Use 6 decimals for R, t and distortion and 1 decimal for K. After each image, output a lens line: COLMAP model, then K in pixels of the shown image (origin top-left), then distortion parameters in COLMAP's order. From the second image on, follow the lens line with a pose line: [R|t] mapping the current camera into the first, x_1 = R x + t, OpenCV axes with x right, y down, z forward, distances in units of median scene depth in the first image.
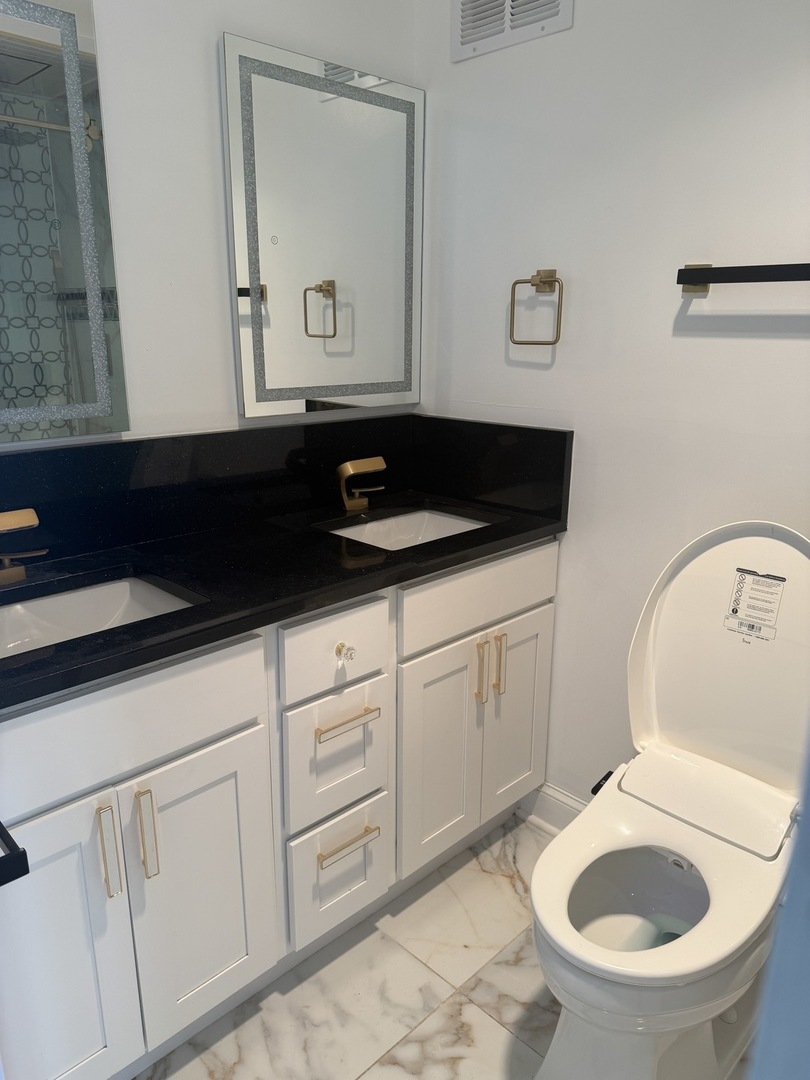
lens RADIAL K [[753.5, 0, 404.7], [0, 753.5, 540.7], [0, 0, 1]] dist [0.071393, -0.094919]
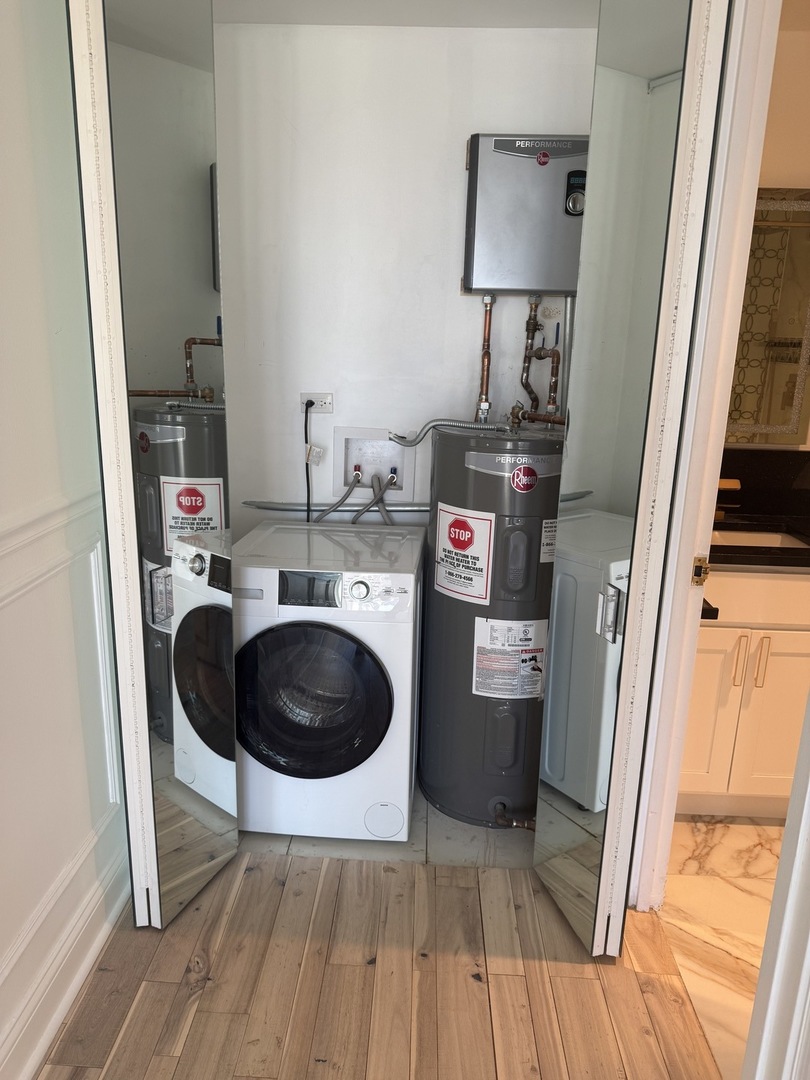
lens RADIAL K [[753.5, 0, 402.4], [0, 753.5, 538.7], [0, 0, 1]] dist [0.071393, -0.094919]
pose [[0.680942, 0.198276, -0.704985, 0.244155], [-0.220259, 0.973529, 0.061057, 0.142197], [0.698429, 0.113703, 0.706589, -0.740646]]
